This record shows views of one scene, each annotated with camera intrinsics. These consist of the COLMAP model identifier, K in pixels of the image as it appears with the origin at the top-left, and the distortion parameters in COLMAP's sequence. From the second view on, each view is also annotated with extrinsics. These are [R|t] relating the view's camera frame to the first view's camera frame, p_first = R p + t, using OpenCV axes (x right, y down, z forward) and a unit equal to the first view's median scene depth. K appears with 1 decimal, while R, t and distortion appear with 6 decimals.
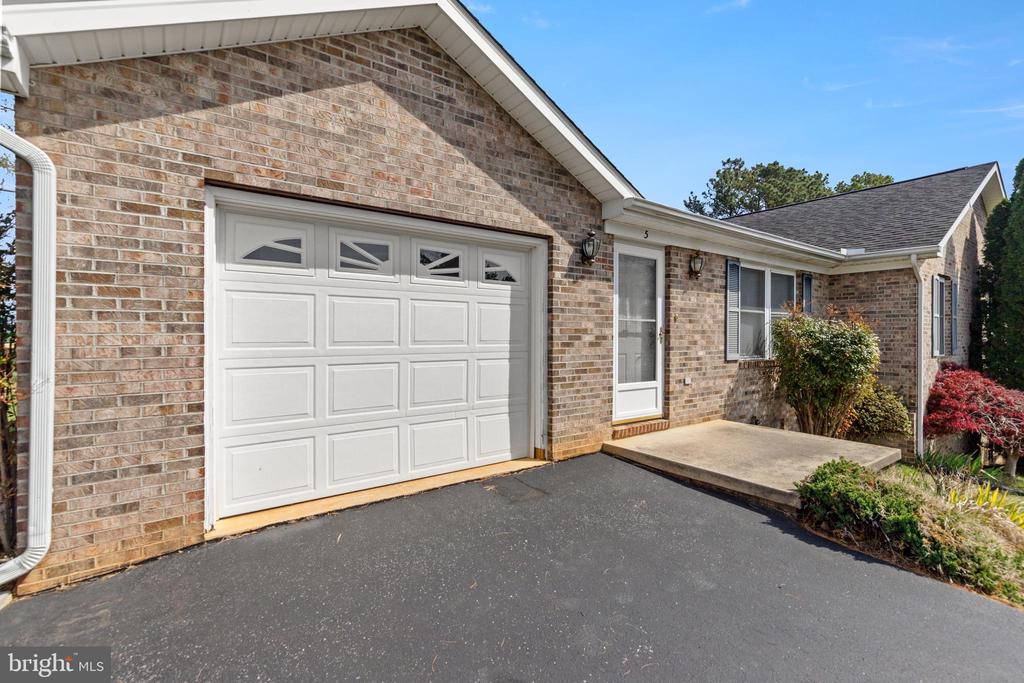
lens RADIAL K [[458.3, 0, 512.0], [0, 458.3, 341.5], [0, 0, 1]] dist [0.001380, 0.000144]
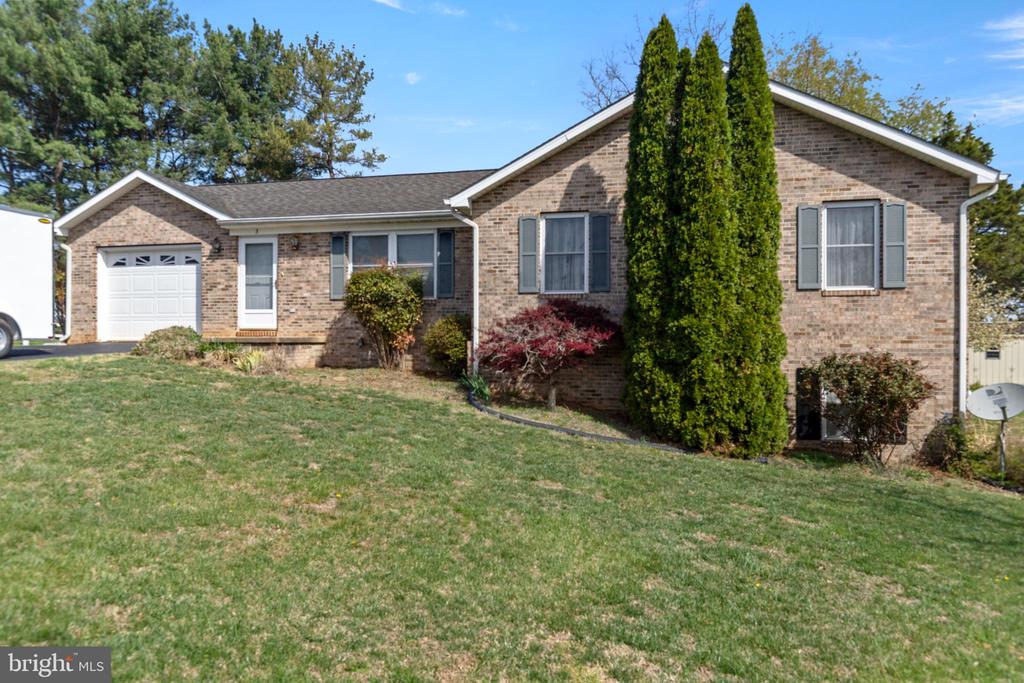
lens RADIAL K [[708.3, 0, 512.0], [0, 708.3, 341.5], [0, 0, 1]] dist [0.000497, 0.002399]
pose [[0.657149, 0.006451, -0.753733, 3.738381], [-0.008212, 0.999965, 0.001400, 0.245569], [0.753716, 0.005270, 0.657179, -0.158247]]
